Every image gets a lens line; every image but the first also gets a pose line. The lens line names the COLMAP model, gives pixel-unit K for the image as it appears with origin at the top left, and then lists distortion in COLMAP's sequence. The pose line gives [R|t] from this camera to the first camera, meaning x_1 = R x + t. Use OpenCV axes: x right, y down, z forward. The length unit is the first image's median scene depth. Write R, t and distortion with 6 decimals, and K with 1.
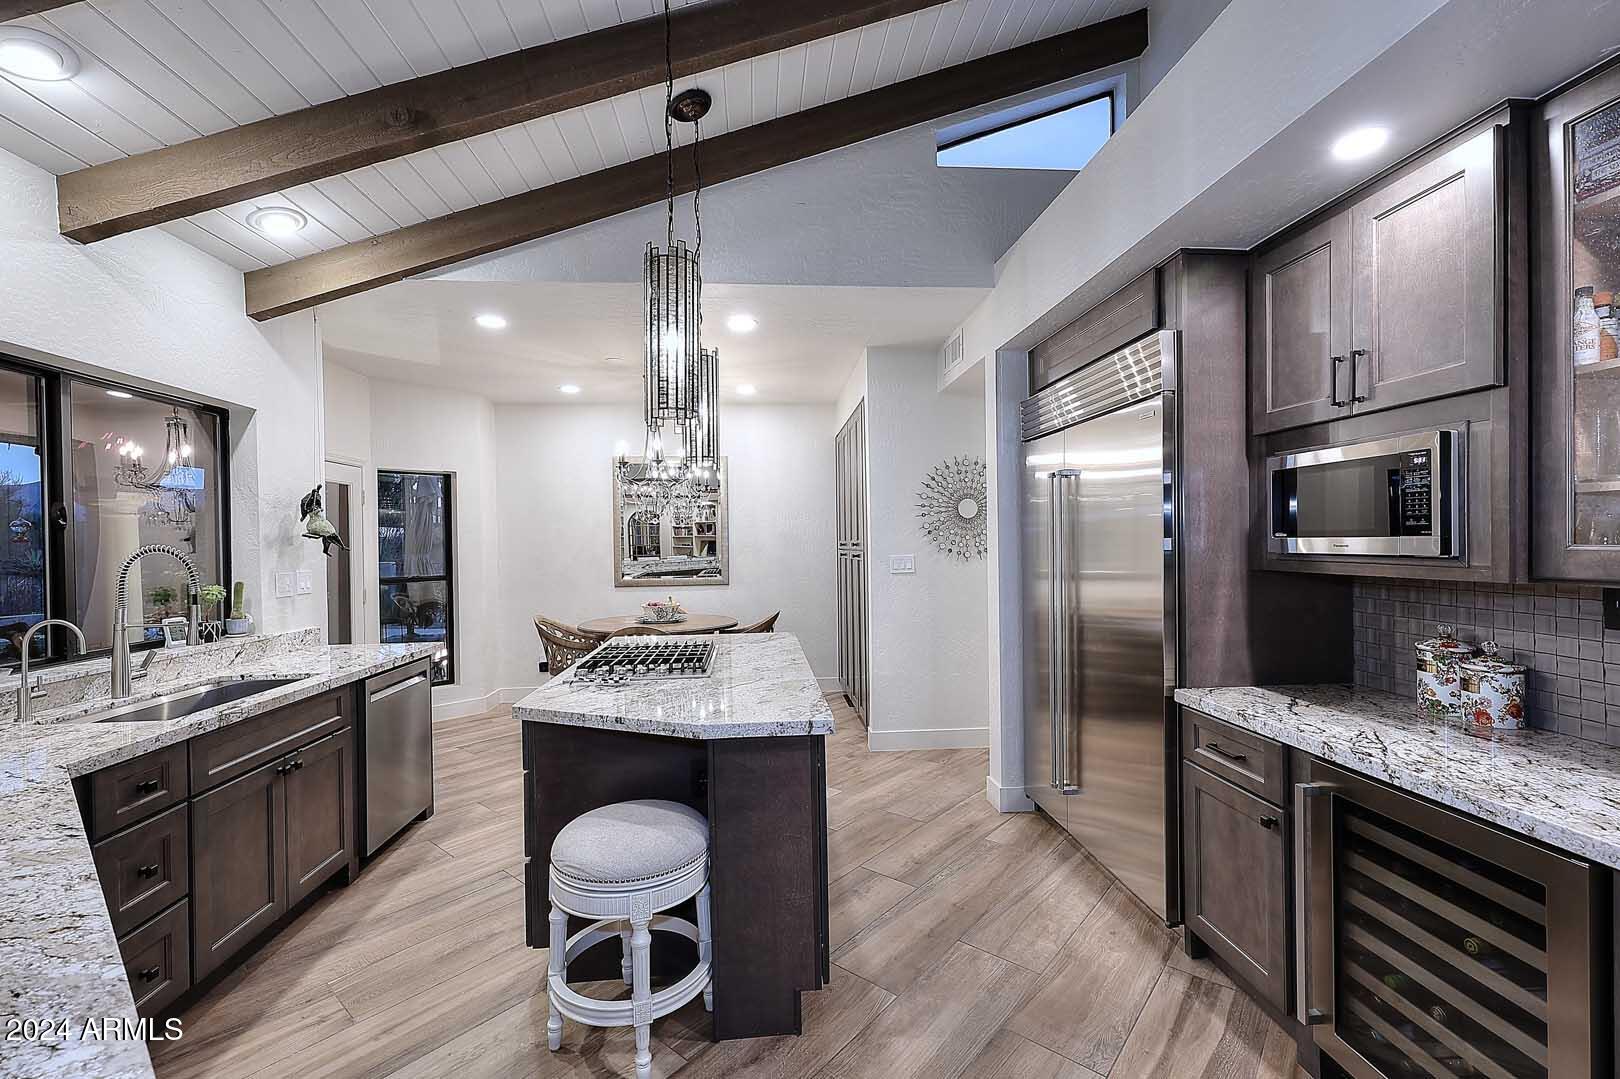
lens RADIAL K [[674.8, 0, 810.0], [0, 674.8, 539.5], [0, 0, 1]] dist [0.011546, 0.000194]
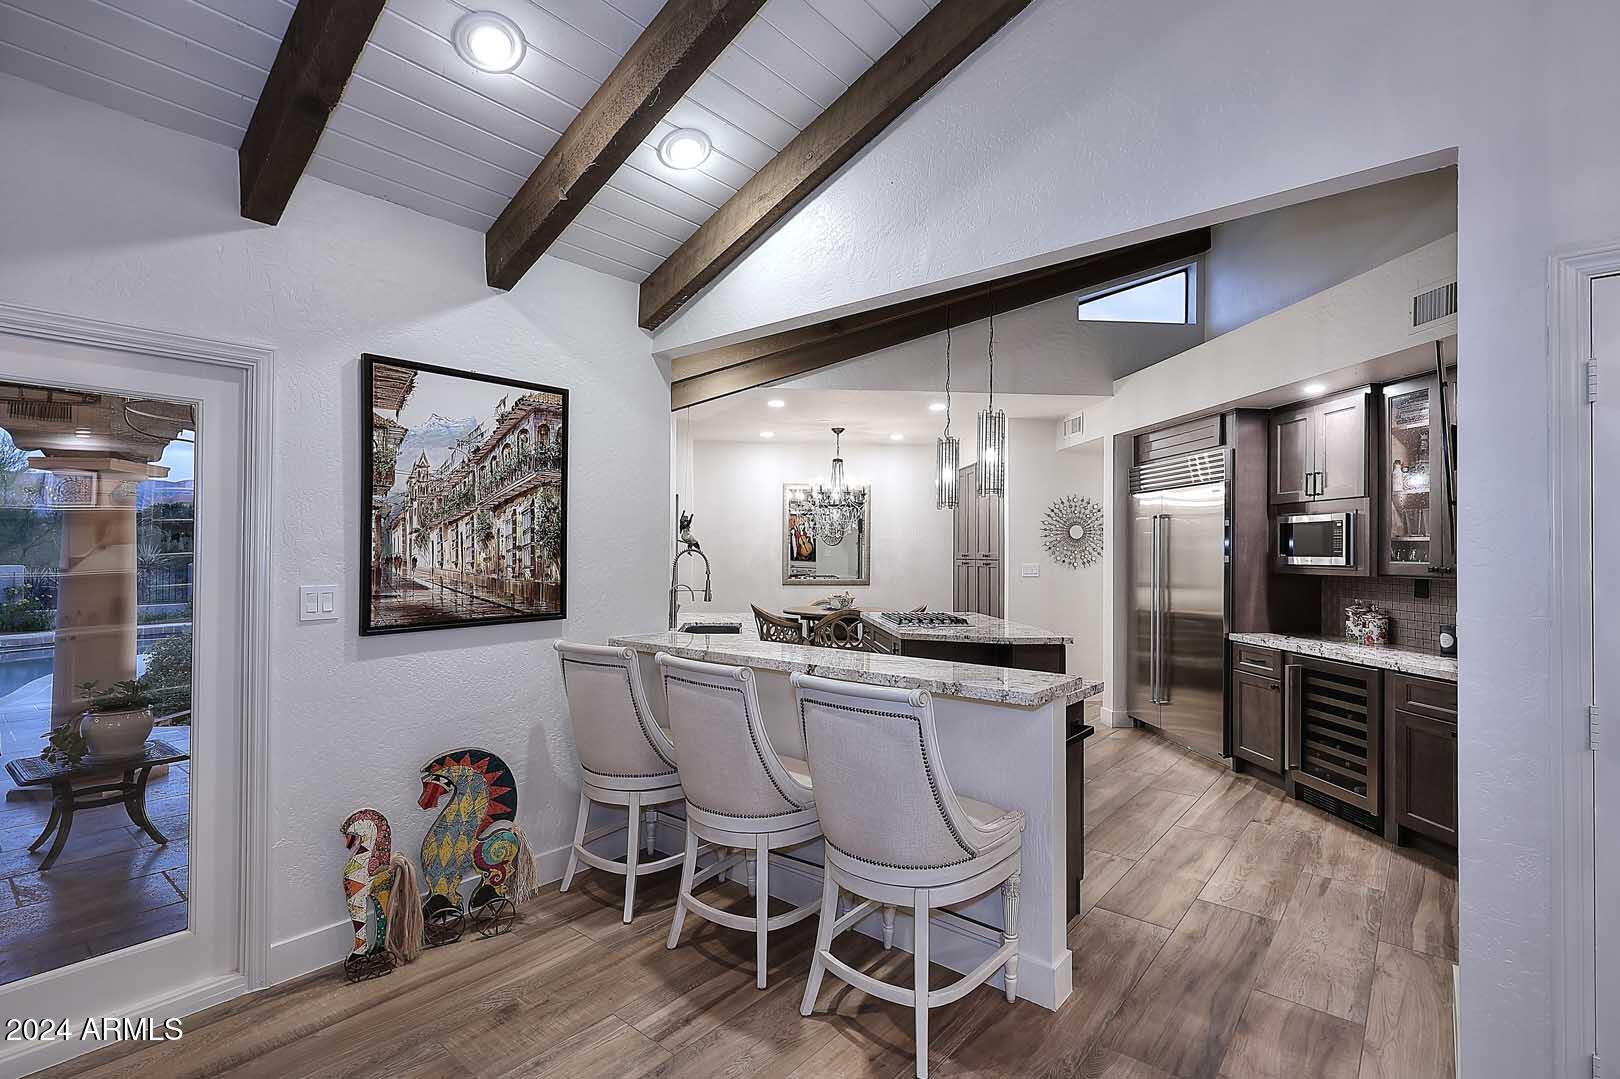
lens RADIAL K [[744.7, 0, 810.0], [0, 744.7, 539.5], [0, 0, 1]] dist [0.009521, -0.000154]
pose [[0.999738, 0.019539, 0.011916, -0.729737], [-0.019375, 0.999718, -0.013763, 0.004473], [-0.012182, 0.013528, 0.999834, -1.187292]]
